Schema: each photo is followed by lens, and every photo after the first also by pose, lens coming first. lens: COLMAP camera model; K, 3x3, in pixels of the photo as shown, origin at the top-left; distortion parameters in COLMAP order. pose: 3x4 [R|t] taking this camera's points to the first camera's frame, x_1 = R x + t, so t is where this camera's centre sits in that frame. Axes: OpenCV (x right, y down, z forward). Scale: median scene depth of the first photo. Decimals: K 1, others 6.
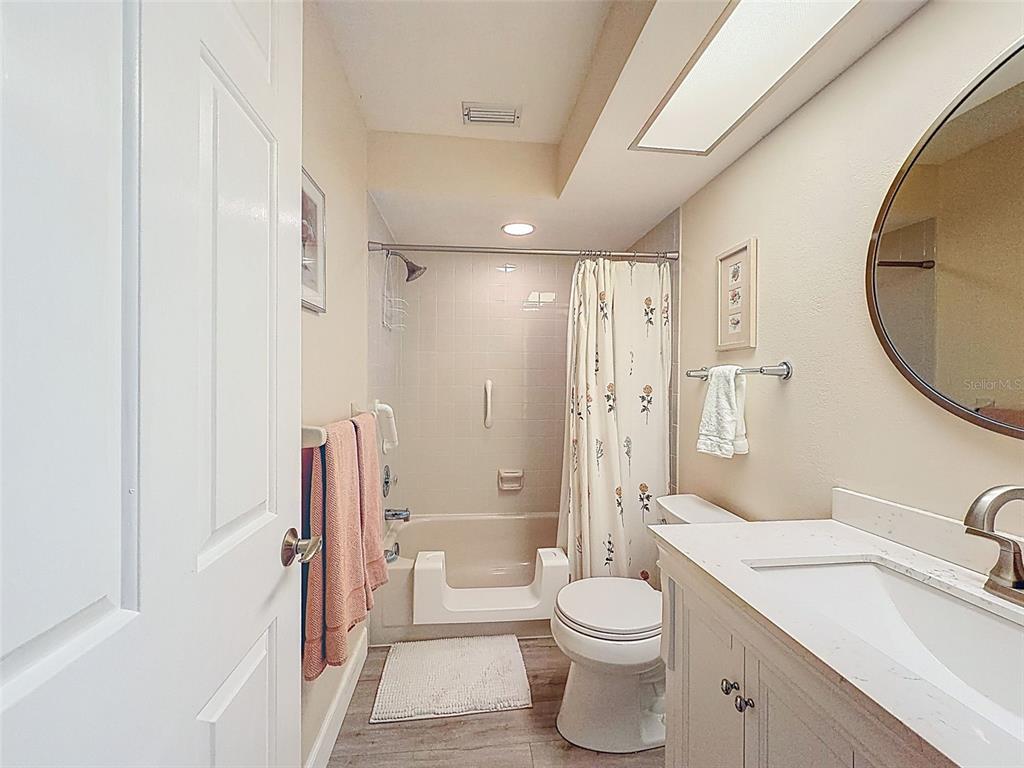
lens RADIAL K [[410.6, 0, 517.1], [0, 410.6, 384.1], [0, 0, 1]] dist [-0.000908, 0.000090]
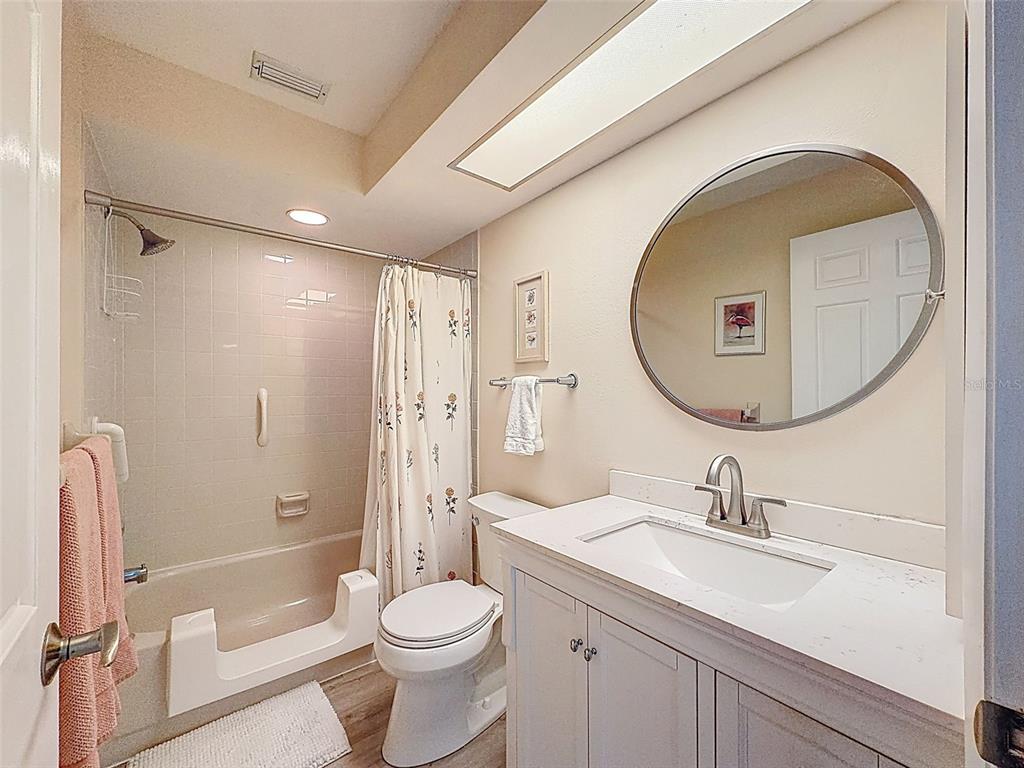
lens RADIAL K [[410.7, 0, 512.0], [0, 410.7, 387.8], [0, 0, 1]] dist [-0.000340, 0.000147]
pose [[0.846958, -0.001269, 0.531658, -0.116545], [0.006723, 0.999943, -0.008324, -0.001794], [-0.531617, 0.010624, 0.846918, 0.031012]]
